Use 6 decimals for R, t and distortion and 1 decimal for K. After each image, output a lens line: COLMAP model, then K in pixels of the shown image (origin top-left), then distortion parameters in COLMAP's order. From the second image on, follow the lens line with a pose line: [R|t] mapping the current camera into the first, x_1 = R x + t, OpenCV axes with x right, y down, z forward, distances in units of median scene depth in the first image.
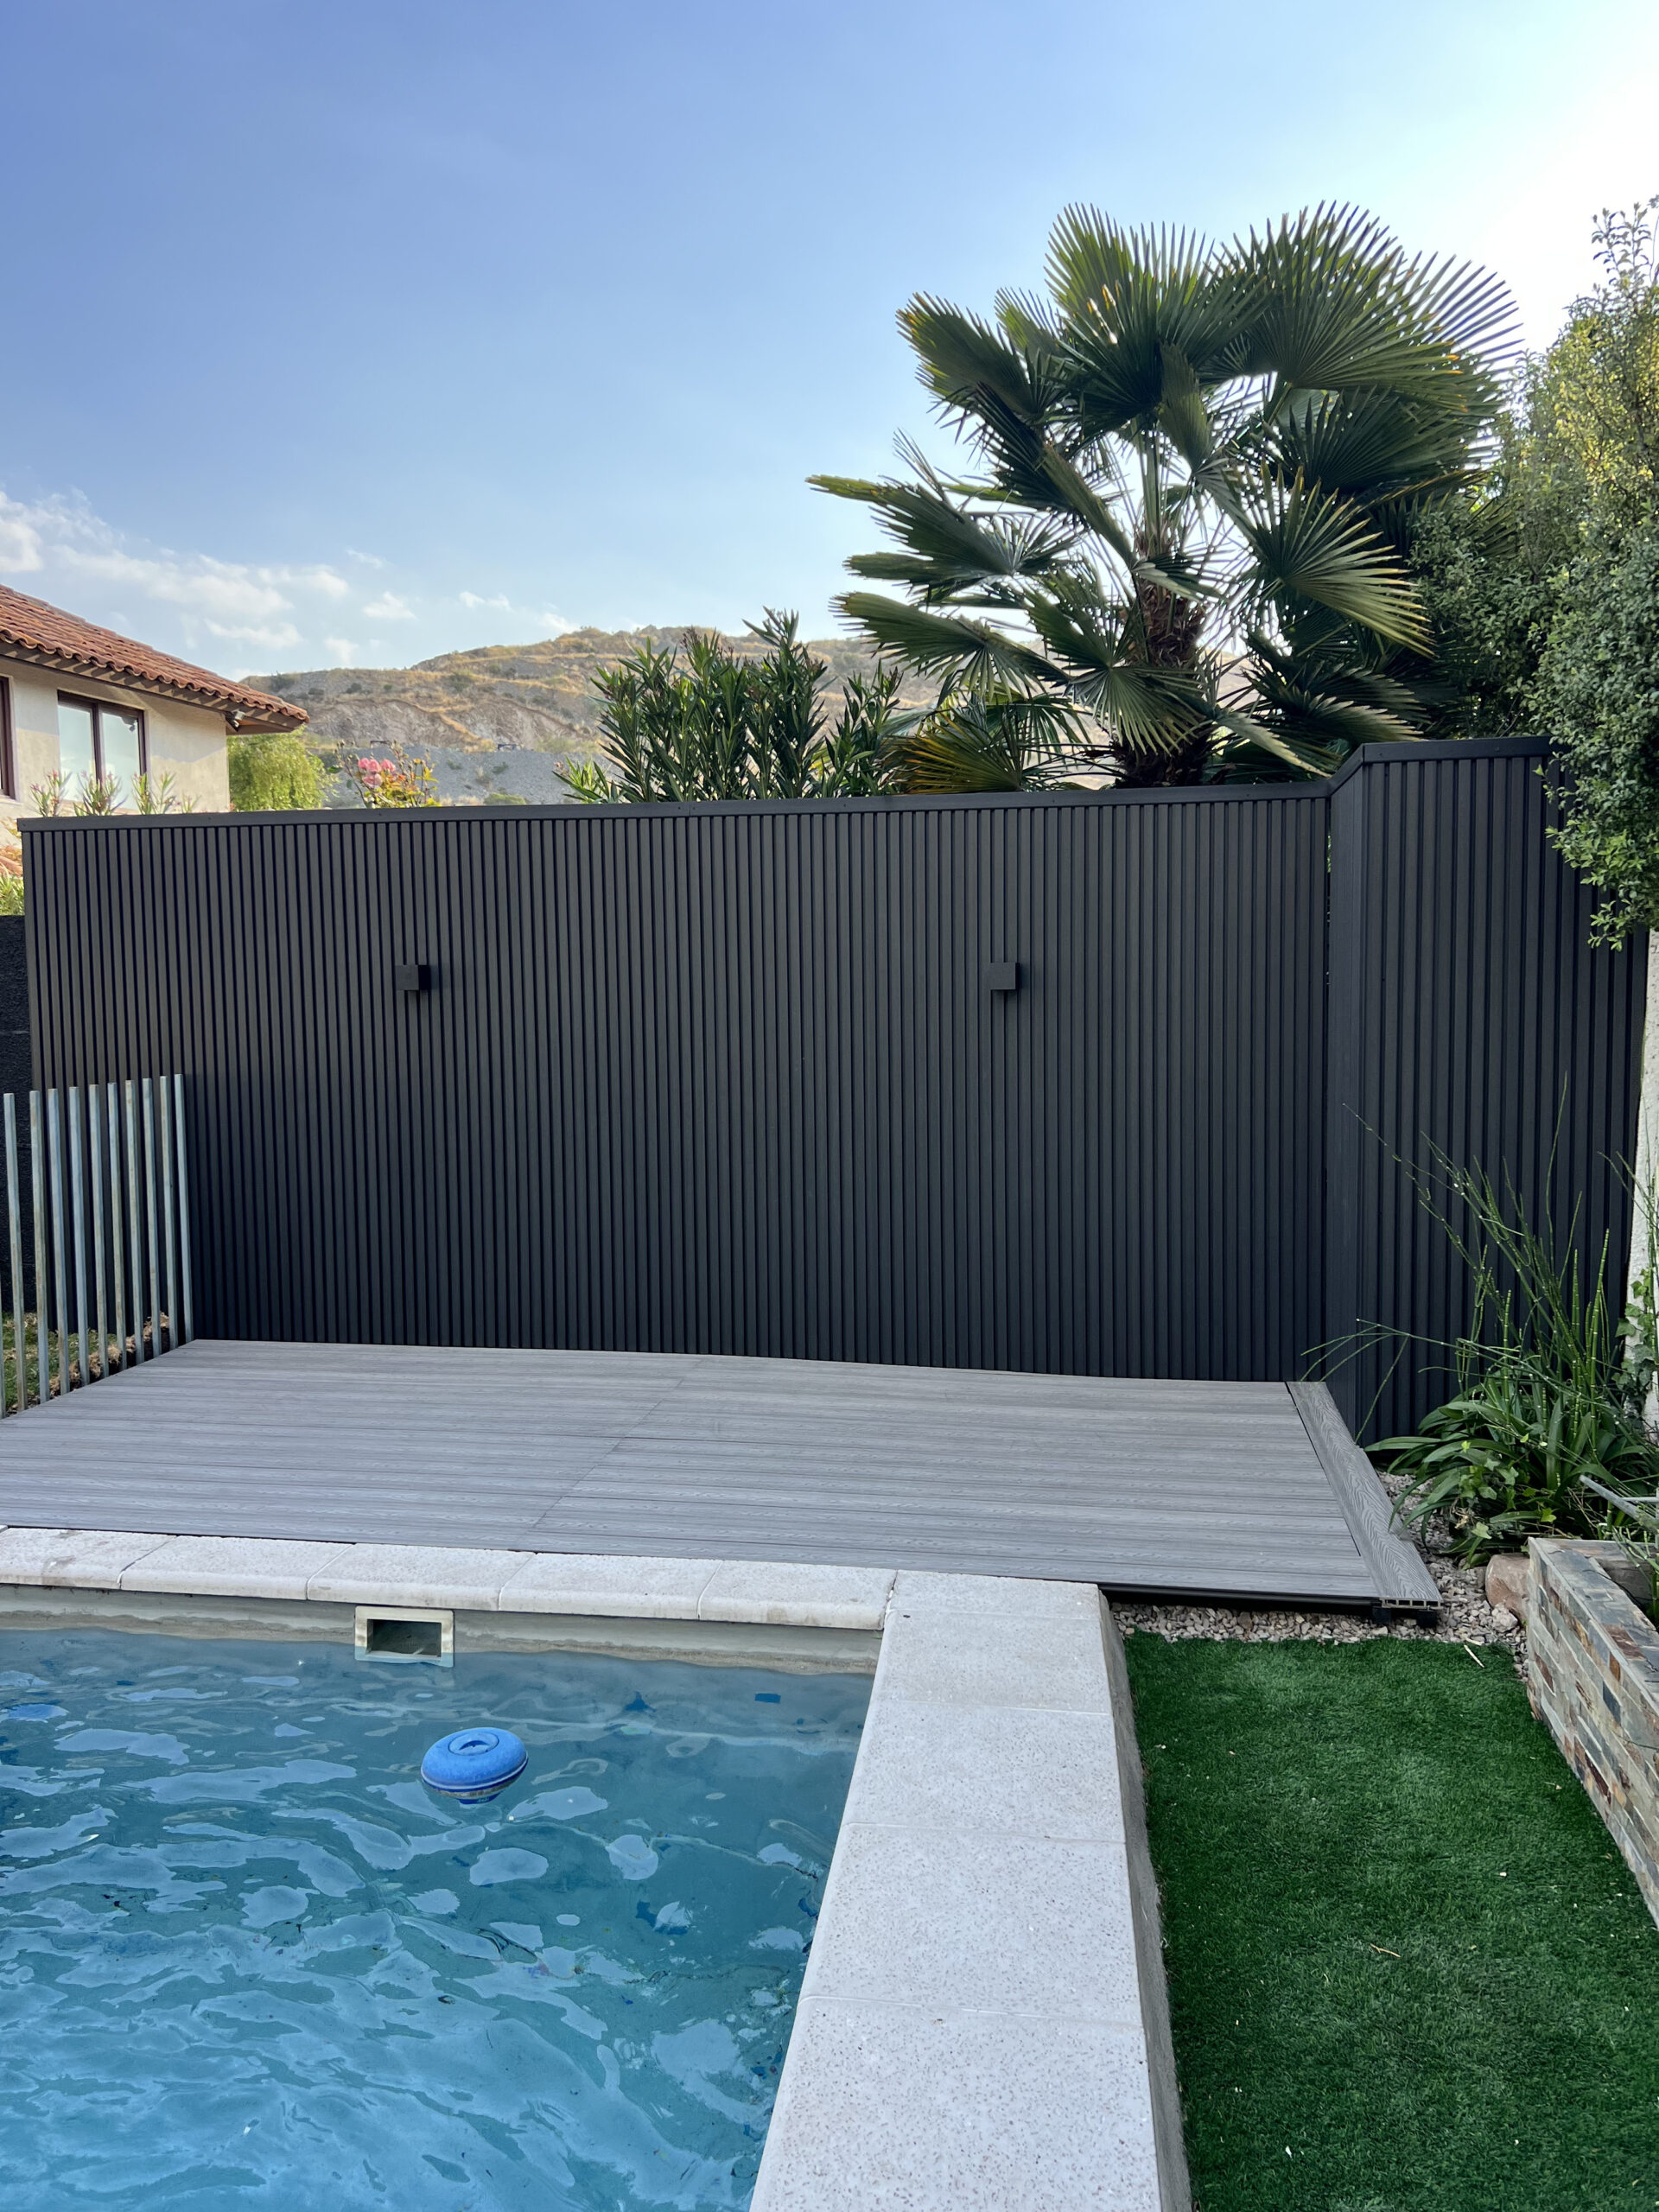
lens RADIAL K [[1657.1, 0, 829.5], [0, 1657.1, 1106.0], [0, 0, 1]] dist [0.027884, -0.002595]
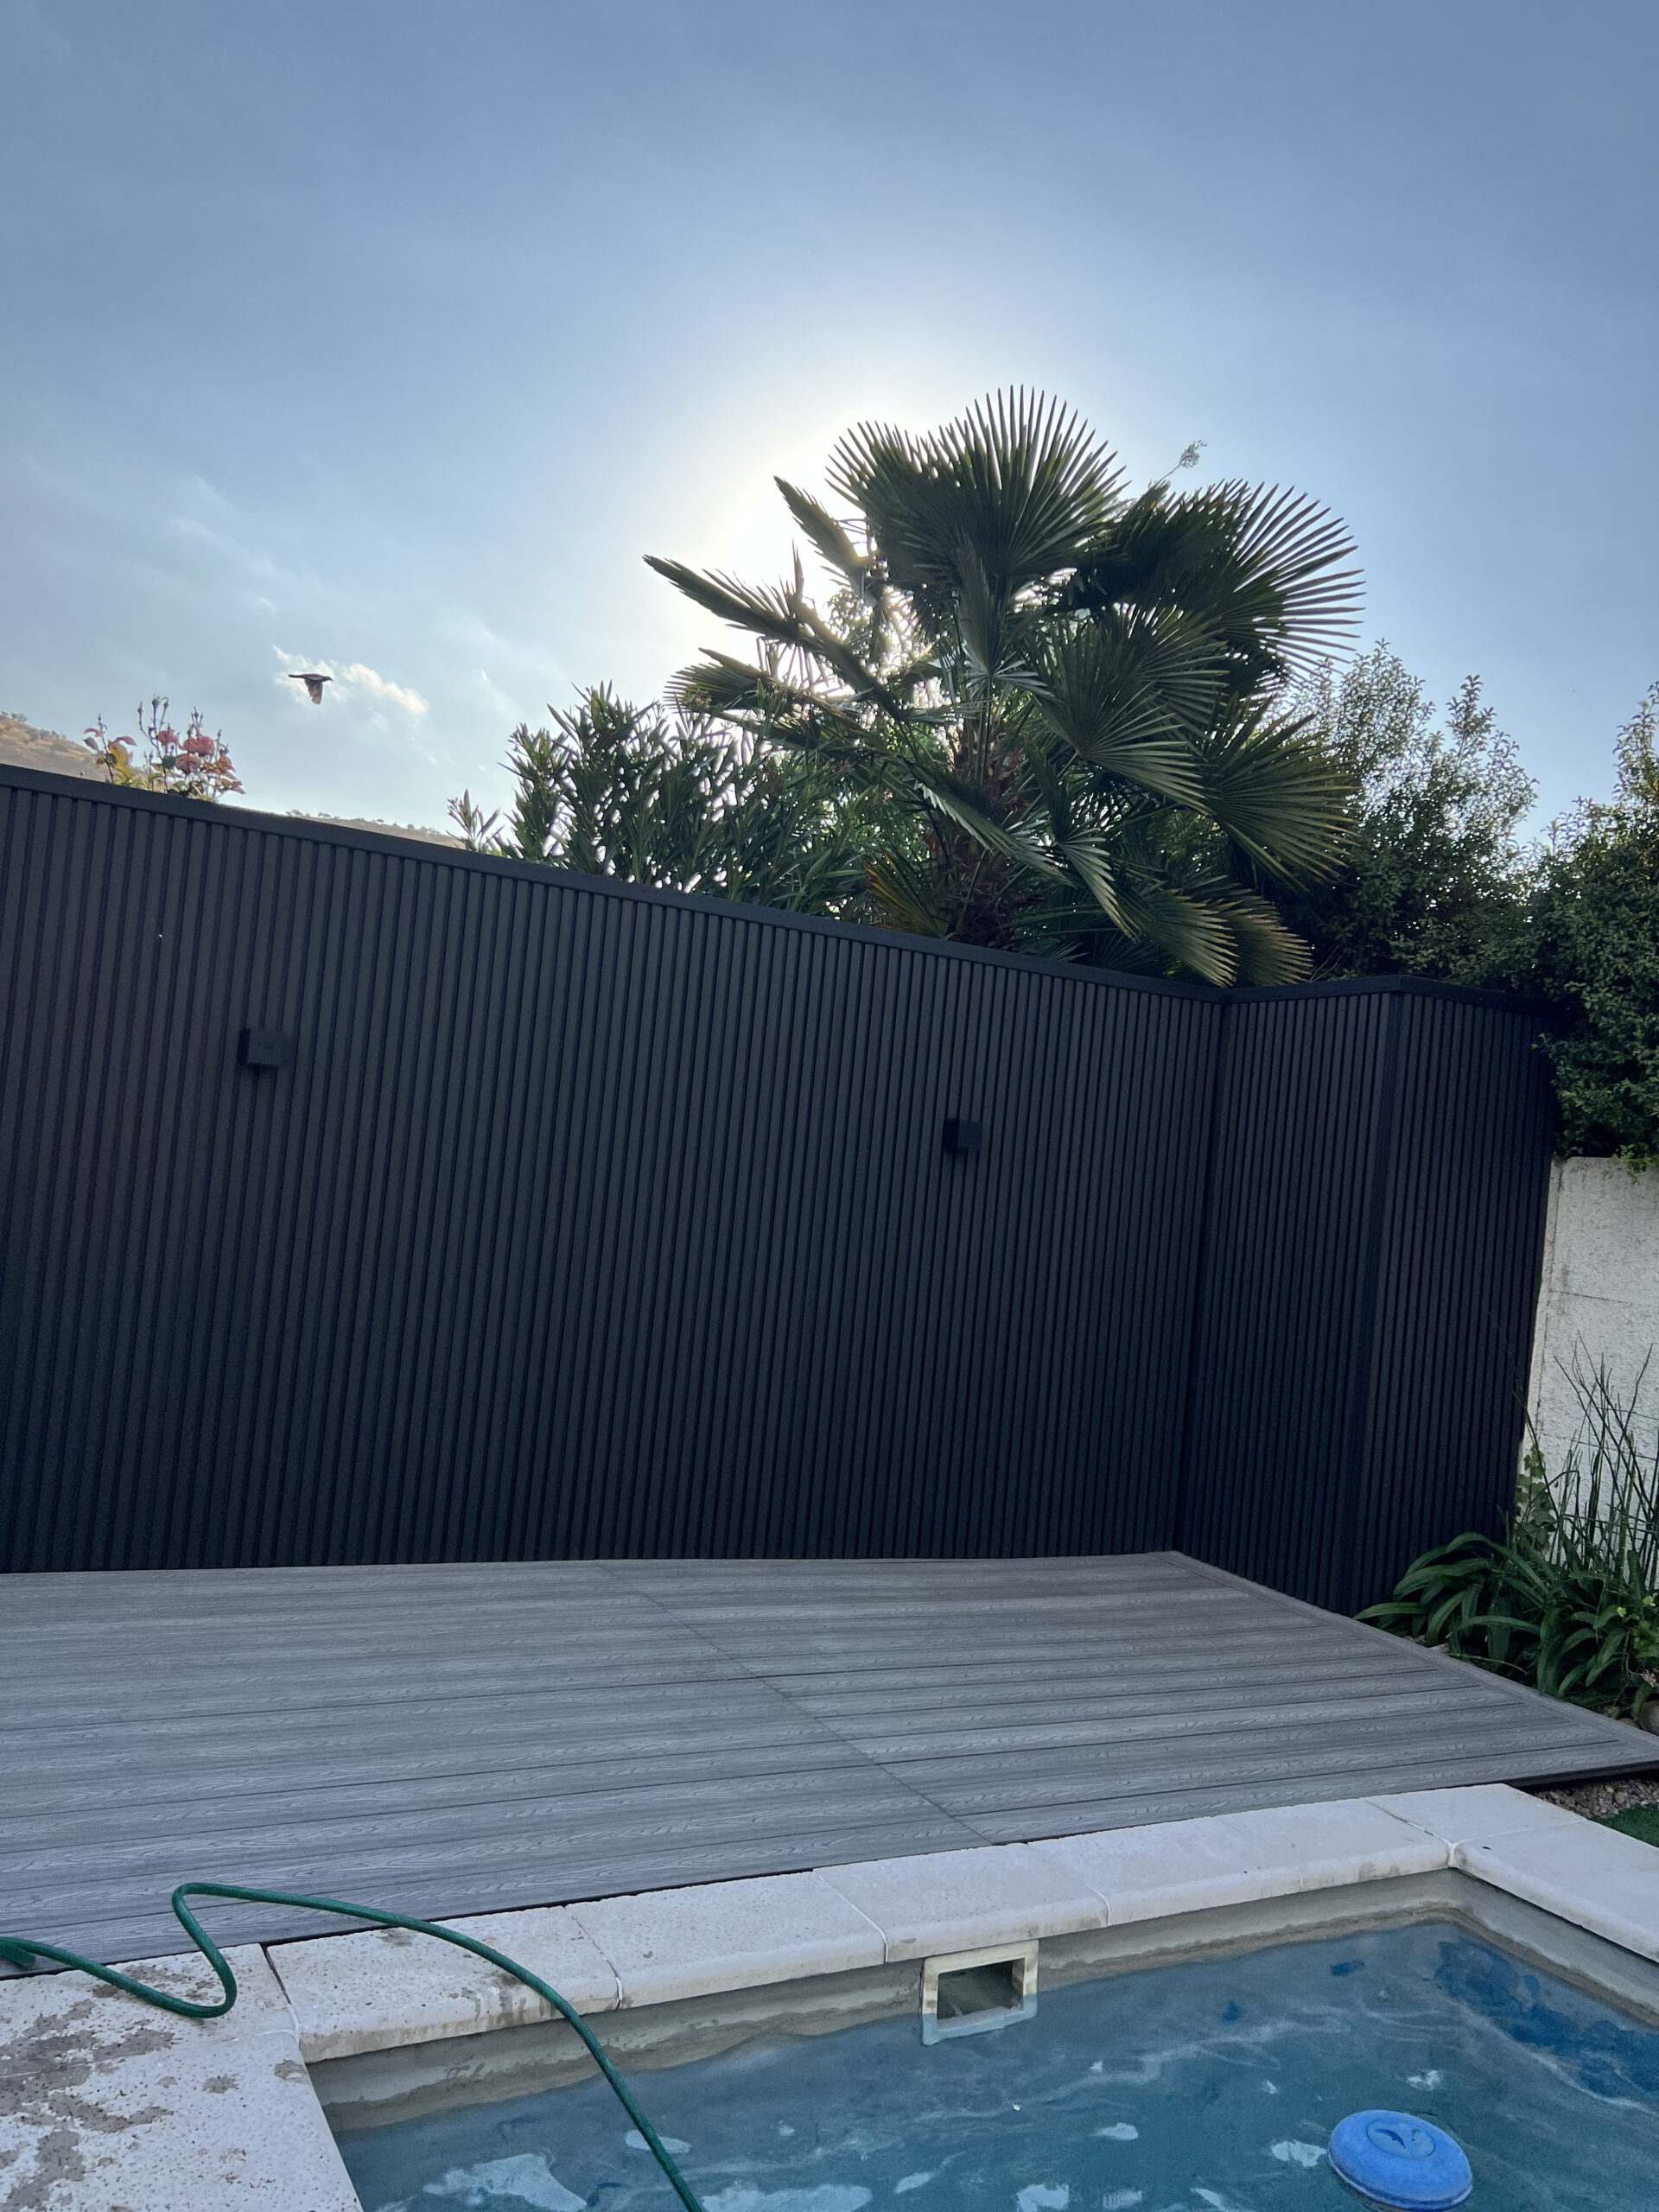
lens RADIAL K [[1658.1, 0, 829.5], [0, 1658.1, 1106.0], [0, 0, 1]] dist [-0.000901, -0.000932]
pose [[0.777084, 0.110424, 0.619635, -0.690974], [-0.060841, 0.993058, -0.100671, 0.004936], [-0.626450, 0.040531, 0.778407, 0.382950]]
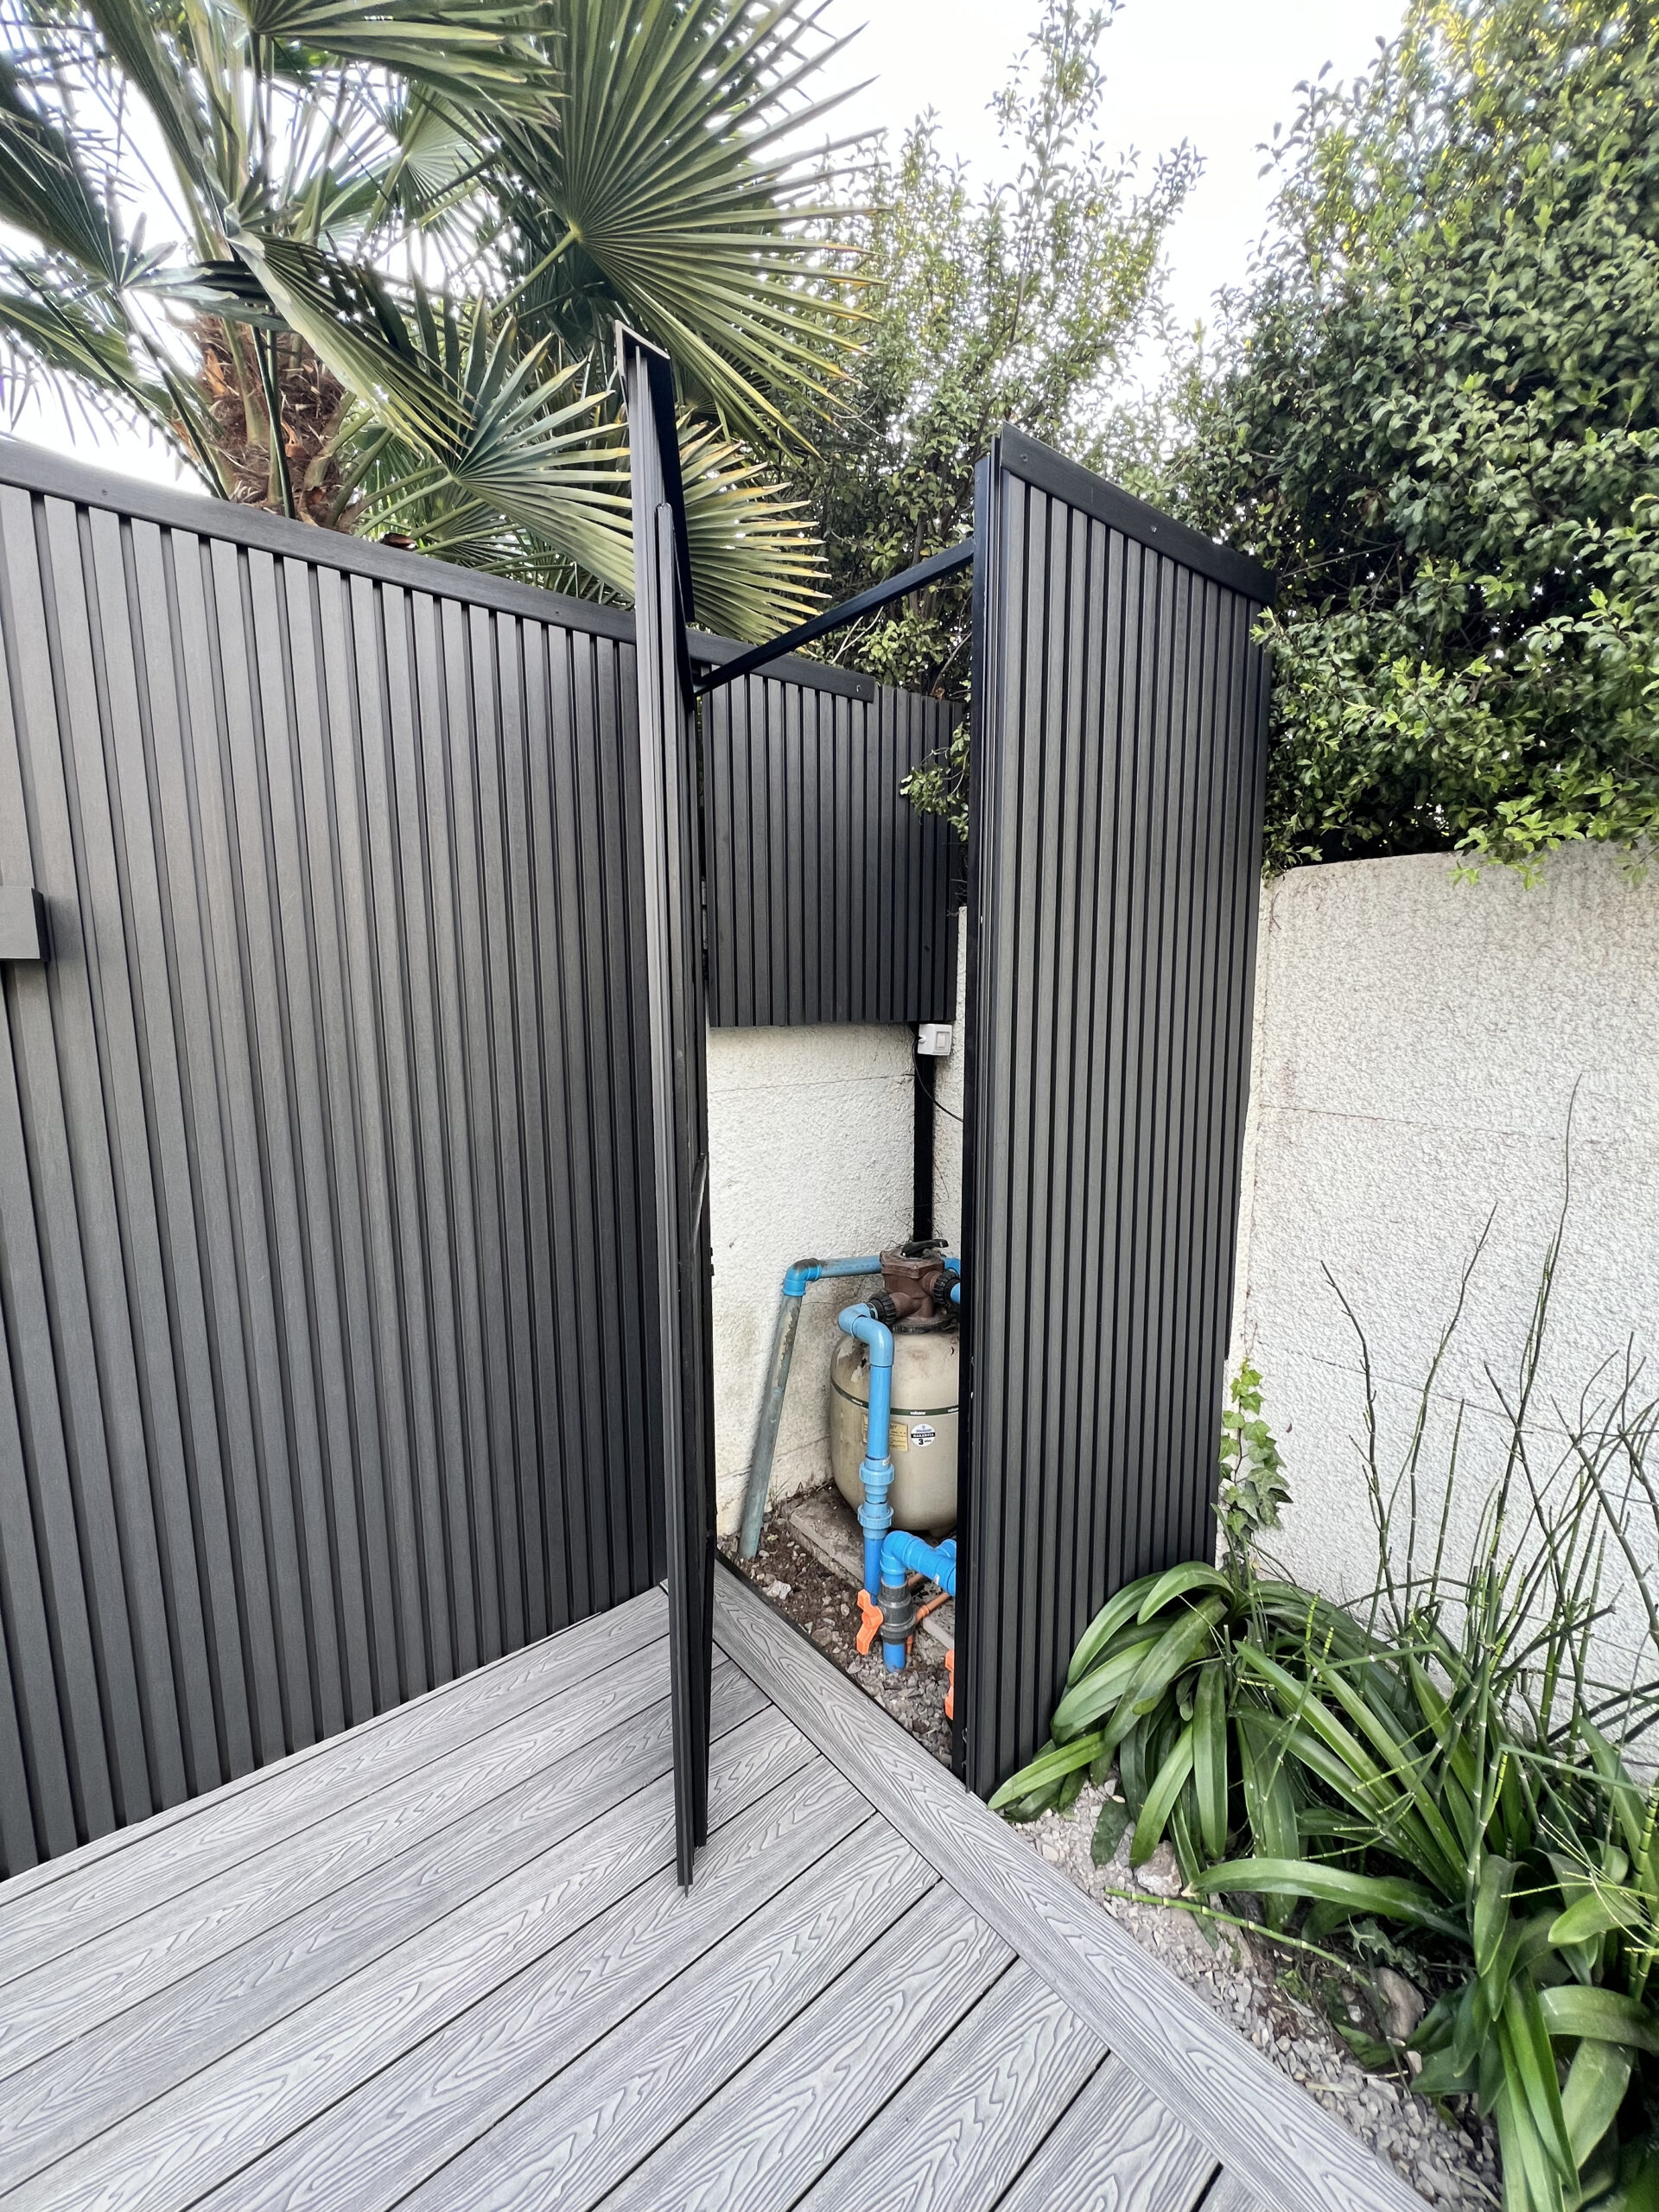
lens RADIAL K [[883.3, 0, 829.5], [0, 883.3, 1106.0], [0, 0, 1]] dist [0.000564, 0.000050]
pose [[0.637120, -0.092842, 0.765153, 0.085554], [0.050751, 0.995618, 0.078547, -0.054587], [-0.769092, -0.011212, 0.639040, 0.908078]]
